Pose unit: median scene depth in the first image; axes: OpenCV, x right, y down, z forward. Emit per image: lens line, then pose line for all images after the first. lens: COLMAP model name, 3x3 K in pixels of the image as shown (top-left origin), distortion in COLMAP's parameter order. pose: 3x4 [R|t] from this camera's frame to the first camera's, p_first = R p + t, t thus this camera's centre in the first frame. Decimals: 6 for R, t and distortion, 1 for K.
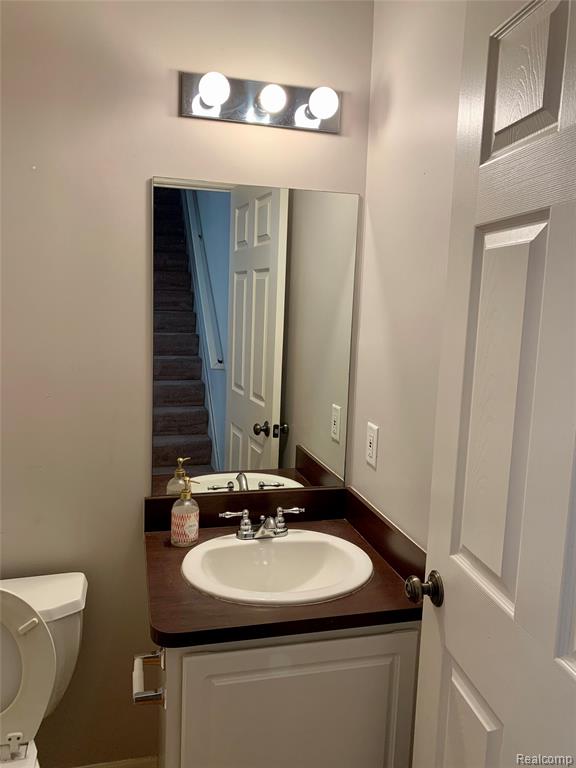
lens RADIAL K [[588.7, 0, 286.6], [0, 588.7, 385.8], [0, 0, 1]] dist [0.013806, -0.006385]
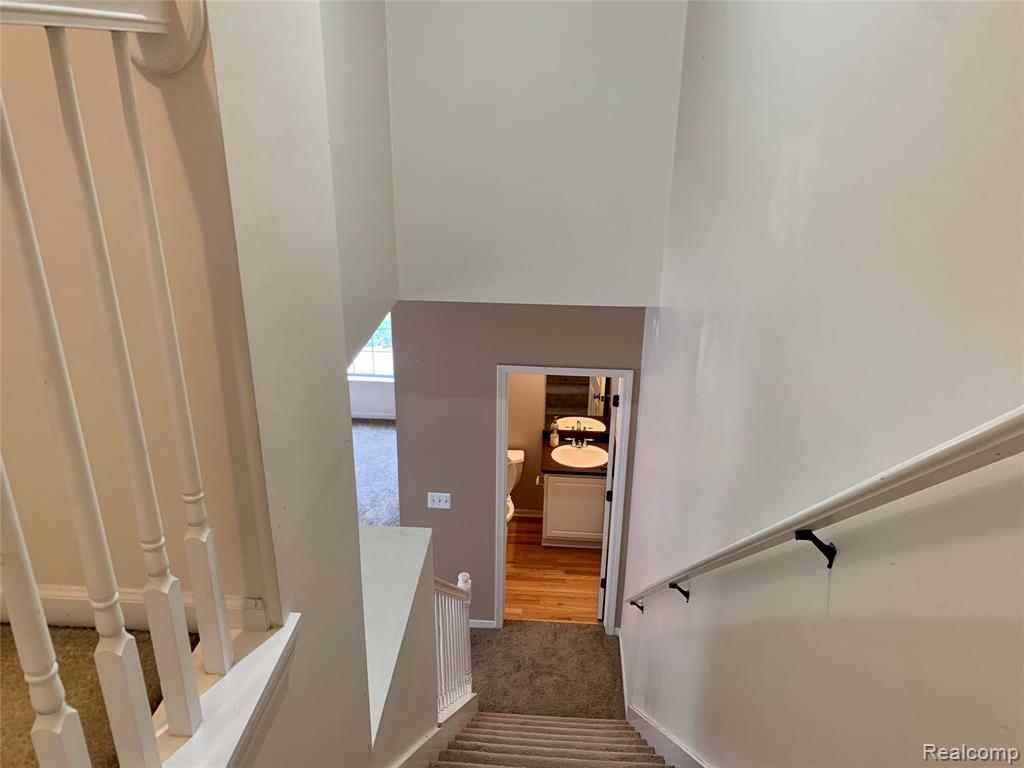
lens RADIAL K [[784.9, 0, 512.4], [0, 784.9, 384.3], [0, 0, 1]] dist [0.013806, -0.006385]
pose [[0.952909, 0.105429, -0.284338, 0.778855], [-0.038279, 0.971939, 0.232097, -1.025290], [0.300829, -0.210283, 0.930206, -2.917267]]
